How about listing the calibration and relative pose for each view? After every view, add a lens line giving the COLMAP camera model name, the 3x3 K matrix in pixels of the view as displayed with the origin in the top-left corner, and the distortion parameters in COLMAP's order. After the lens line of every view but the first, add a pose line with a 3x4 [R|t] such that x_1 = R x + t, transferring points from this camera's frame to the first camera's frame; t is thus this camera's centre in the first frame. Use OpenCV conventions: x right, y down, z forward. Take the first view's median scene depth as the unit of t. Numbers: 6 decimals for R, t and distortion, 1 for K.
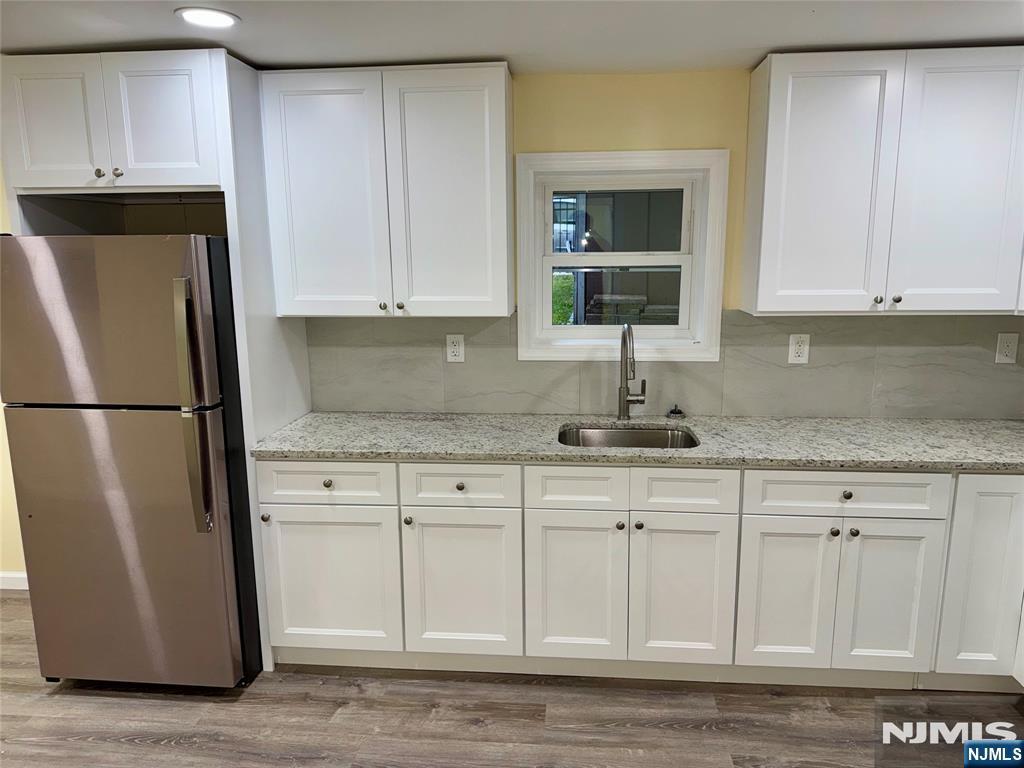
lens RADIAL K [[729.9, 0, 512.0], [0, 729.9, 384.0], [0, 0, 1]] dist [0.068349, -0.079022]
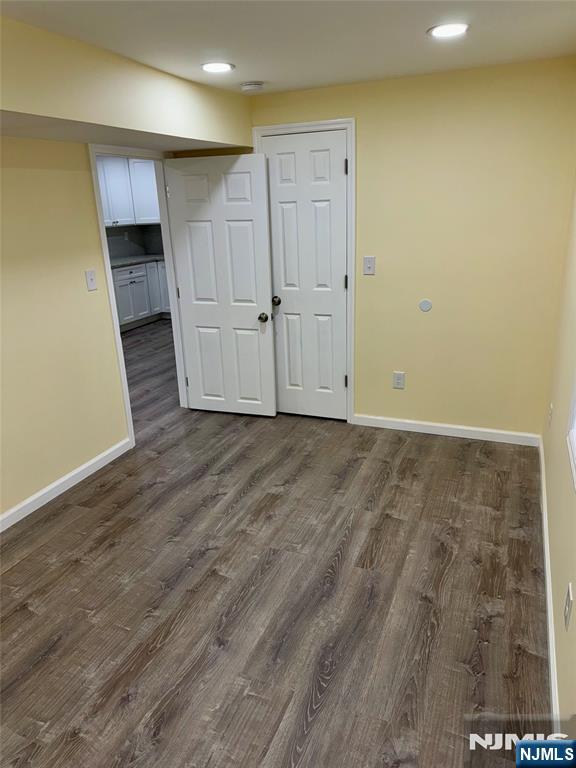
lens RADIAL K [[547.4, 0, 288.0], [0, 547.4, 384.0], [0, 0, 1]] dist [0.068349, -0.079022]
pose [[0.290282, -0.319383, 0.902070, -0.183945], [0.221378, 0.939502, 0.261397, -0.018421], [-0.930982, 0.123820, 0.343425, 0.098949]]
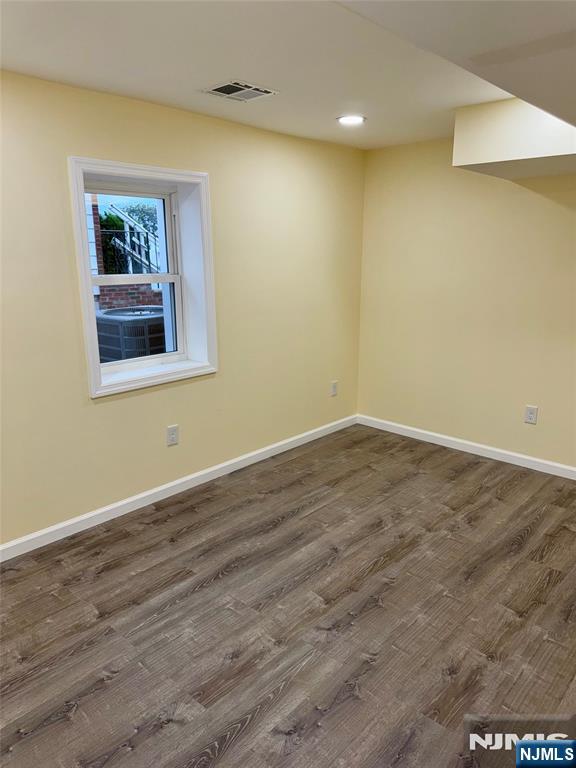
lens RADIAL K [[547.4, 0, 288.0], [0, 547.4, 384.0], [0, 0, 1]] dist [0.068349, -0.079022]
pose [[-0.601875, 0.186043, -0.776618, 0.087442], [-0.153812, 0.927271, 0.341336, -0.039249], [0.783638, 0.324894, -0.529485, 0.254283]]
